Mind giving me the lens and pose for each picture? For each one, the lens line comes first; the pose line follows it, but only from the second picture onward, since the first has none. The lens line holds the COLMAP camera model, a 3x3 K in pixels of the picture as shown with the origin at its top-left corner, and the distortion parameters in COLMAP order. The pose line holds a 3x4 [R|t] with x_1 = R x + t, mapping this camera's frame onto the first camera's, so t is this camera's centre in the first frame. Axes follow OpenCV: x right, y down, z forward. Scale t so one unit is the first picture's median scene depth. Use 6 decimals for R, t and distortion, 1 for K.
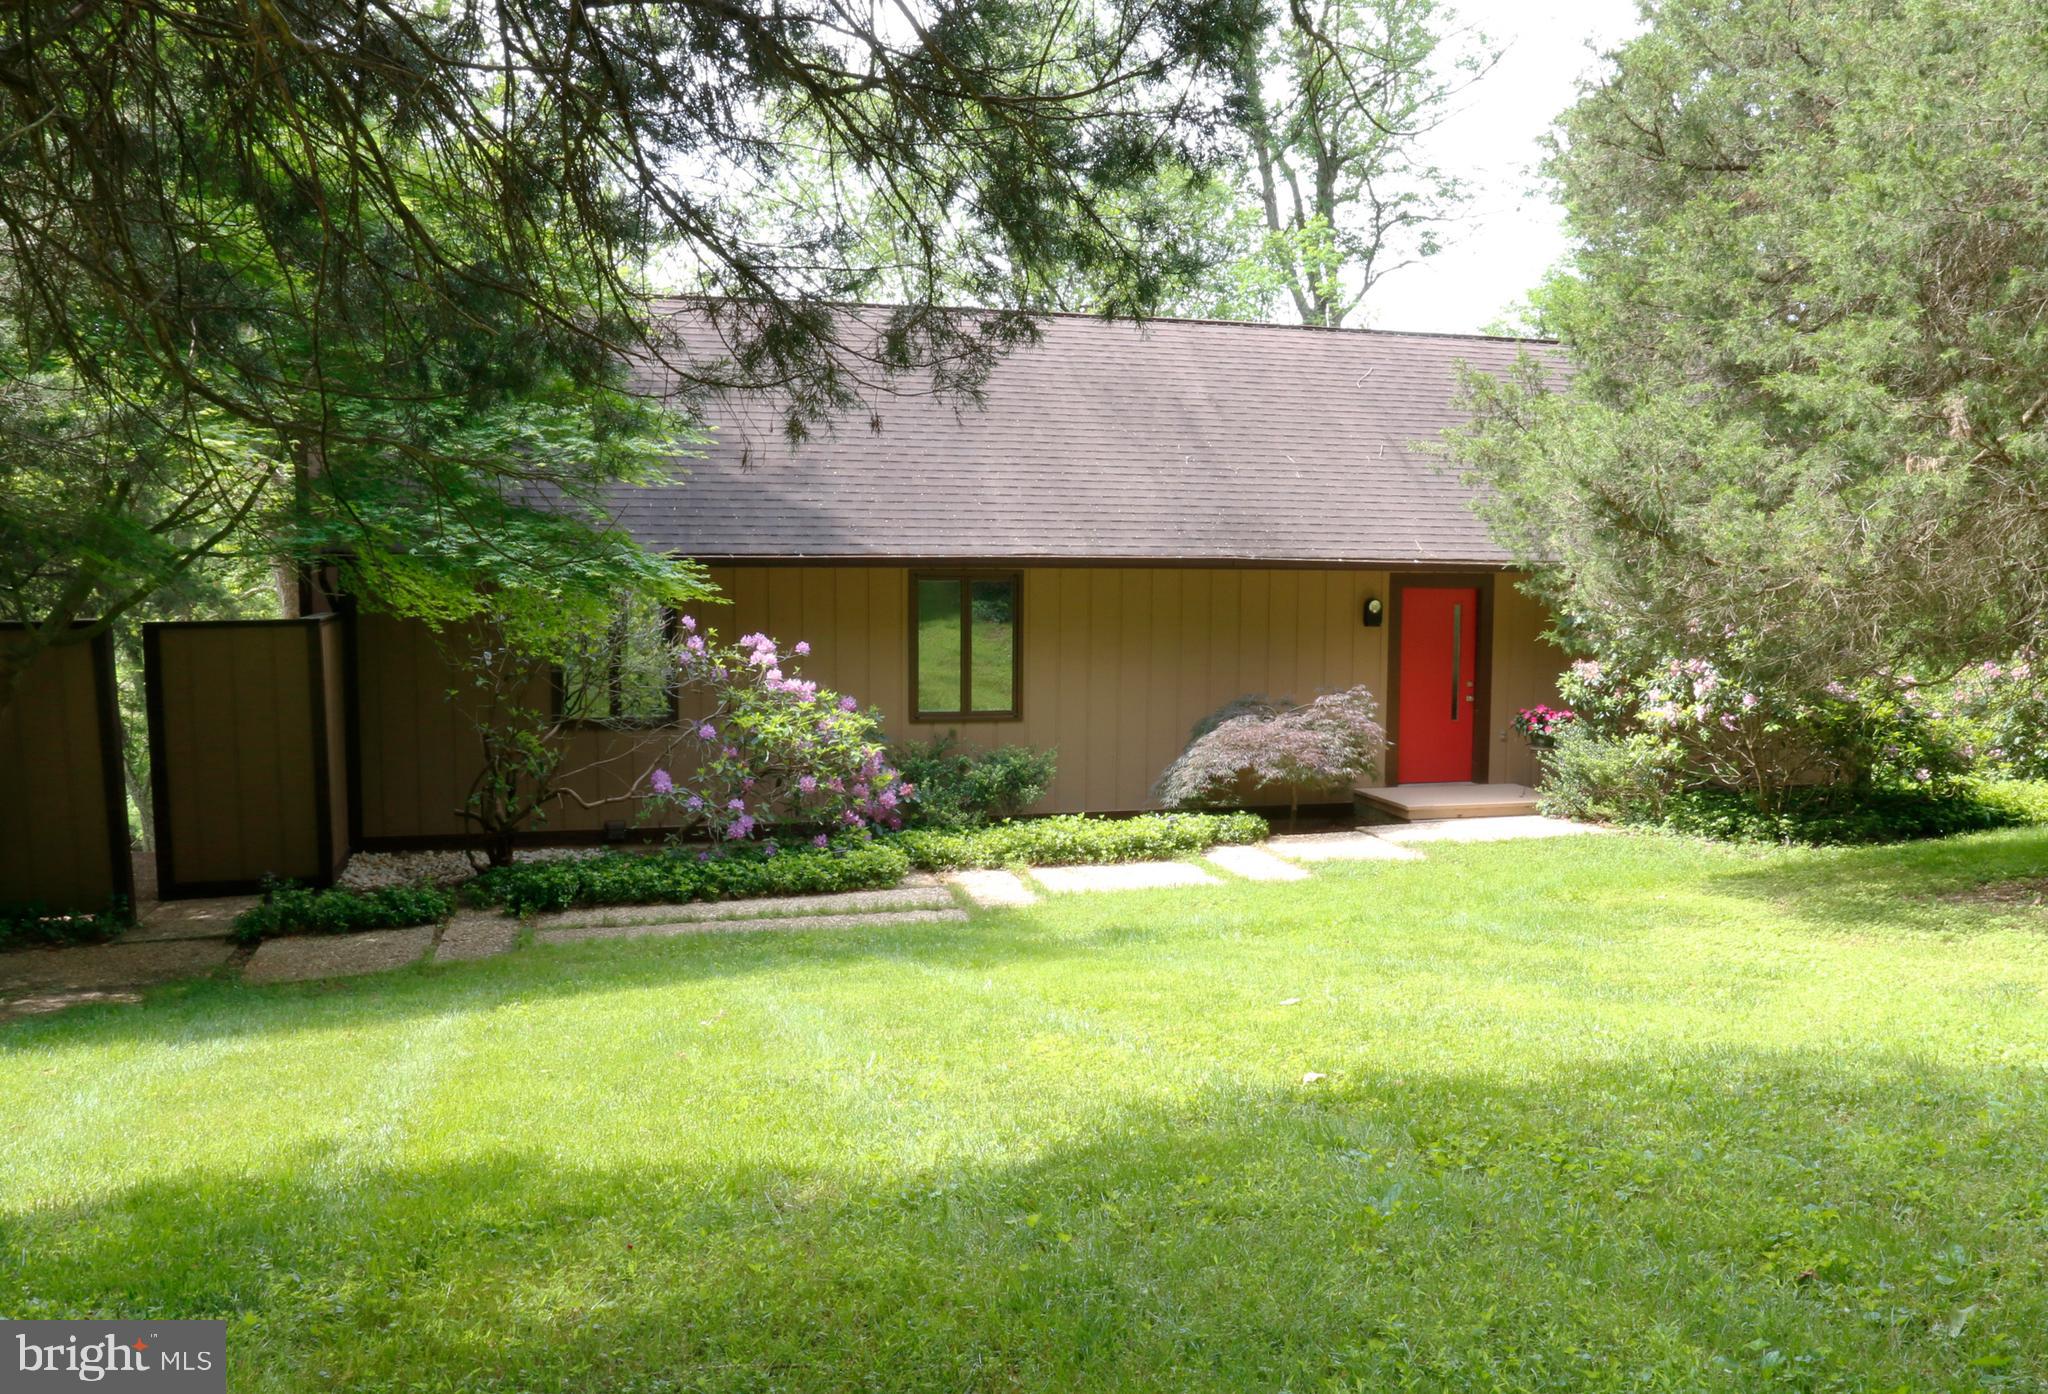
lens RADIAL K [[1631.9, 0, 1110.7], [0, 1631.9, 714.2], [0, 0, 1]] dist [-0.078983, 0.001851]
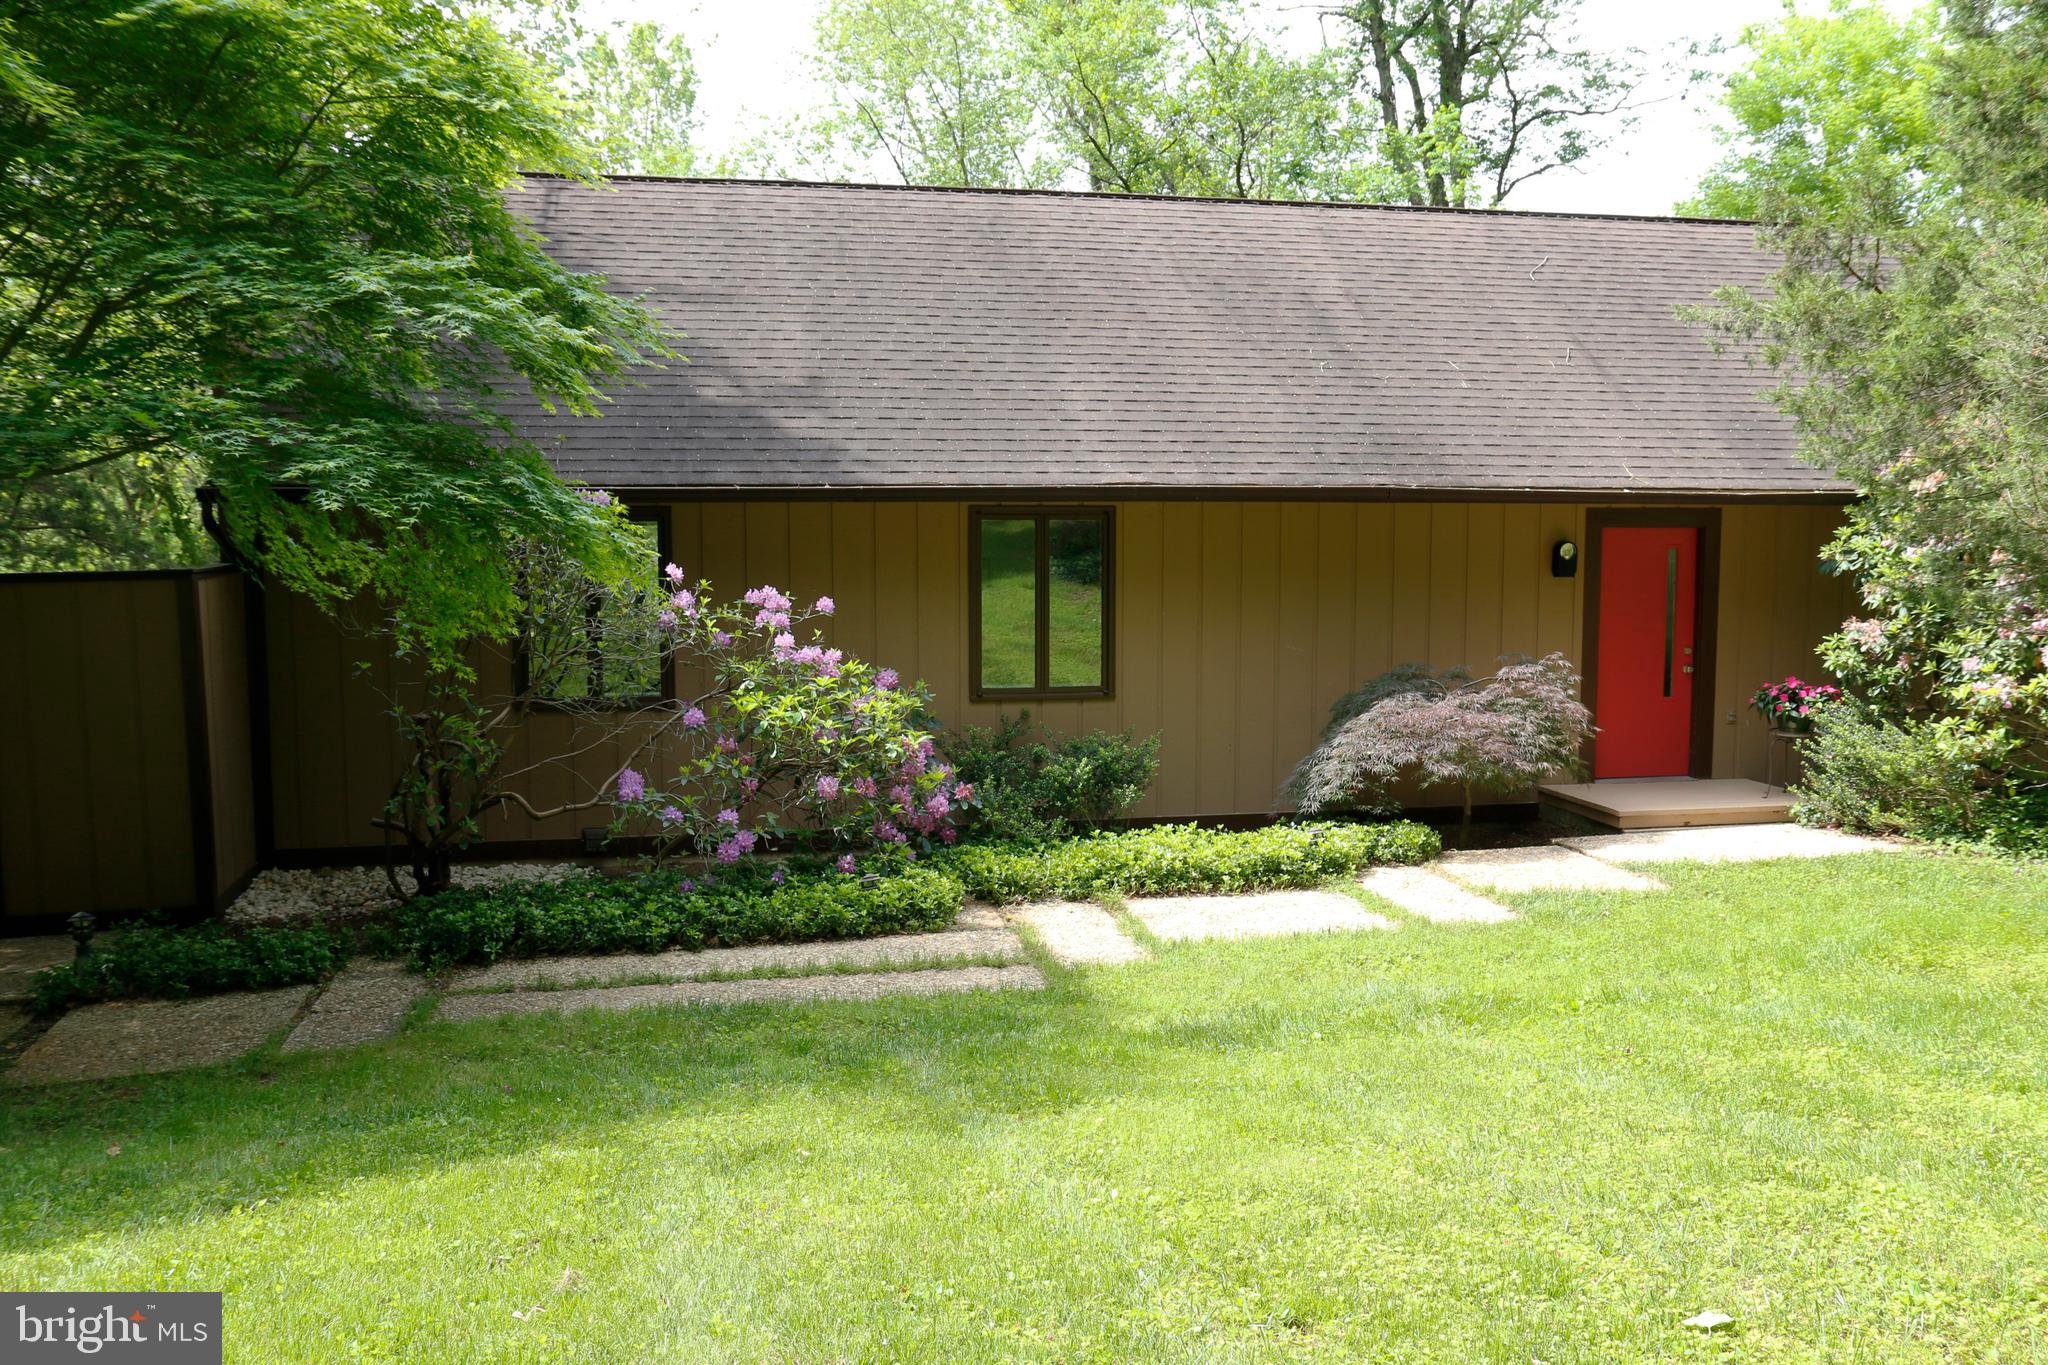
lens RADIAL K [[1704.0, 0, 1017.8], [0, 1704.0, 689.9], [0, 0, 1]] dist [-0.072792, -0.000398]
pose [[0.994416, -0.001157, -0.105528, -0.015440], [0.001504, 0.999994, 0.003213, -0.003458], [0.105524, -0.003353, 0.994411, 0.202458]]
